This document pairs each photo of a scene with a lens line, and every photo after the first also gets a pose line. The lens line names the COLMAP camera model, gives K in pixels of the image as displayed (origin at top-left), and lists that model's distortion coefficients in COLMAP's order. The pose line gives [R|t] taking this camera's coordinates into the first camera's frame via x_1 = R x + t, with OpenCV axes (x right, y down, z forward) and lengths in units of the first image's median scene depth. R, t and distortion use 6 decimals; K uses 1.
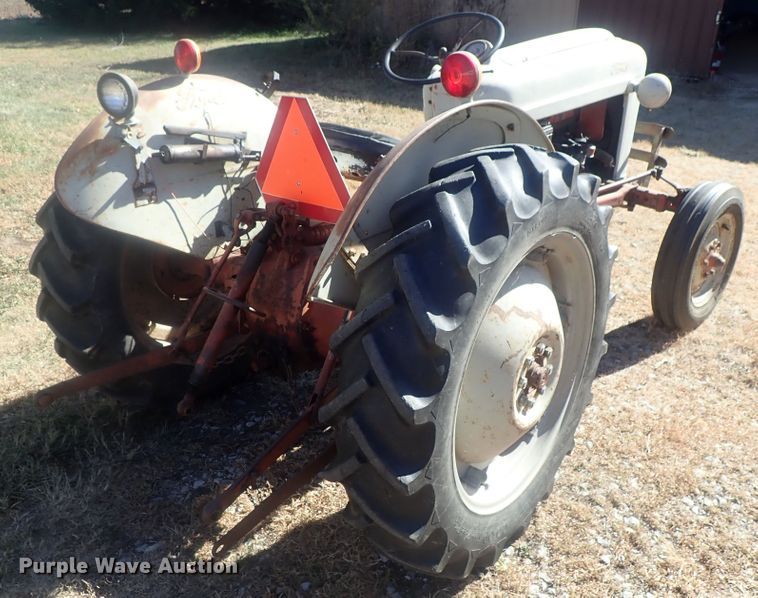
lens RADIAL K [[722.6, 0, 379.0], [0, 722.6, 299.0], [0, 0, 1]] dist [0.002182, -0.000521]
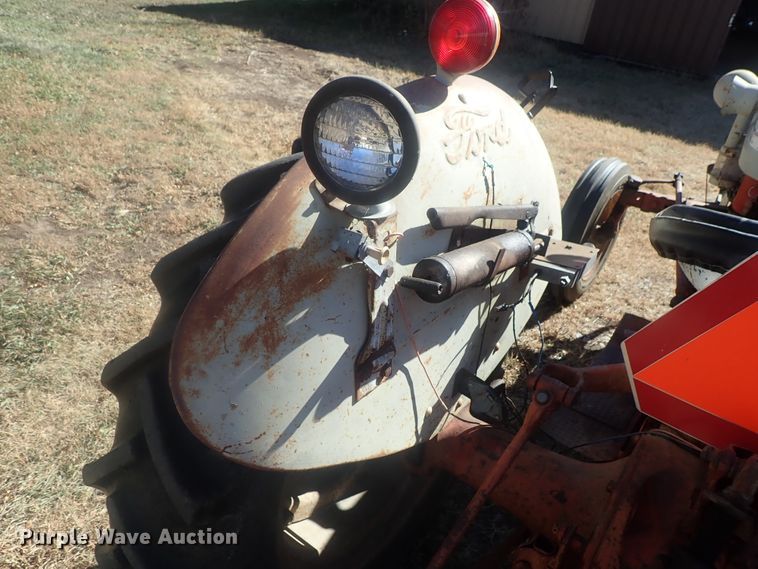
lens RADIAL K [[562.0, 0, 374.3], [0, 562.0, 283.3], [0, 0, 1]] dist [0.002363, -0.003069]
pose [[0.995191, 0.071522, 0.066923, -0.193884], [-0.078710, 0.990610, 0.111787, -0.128413], [-0.058299, -0.116517, 0.991476, 0.377656]]
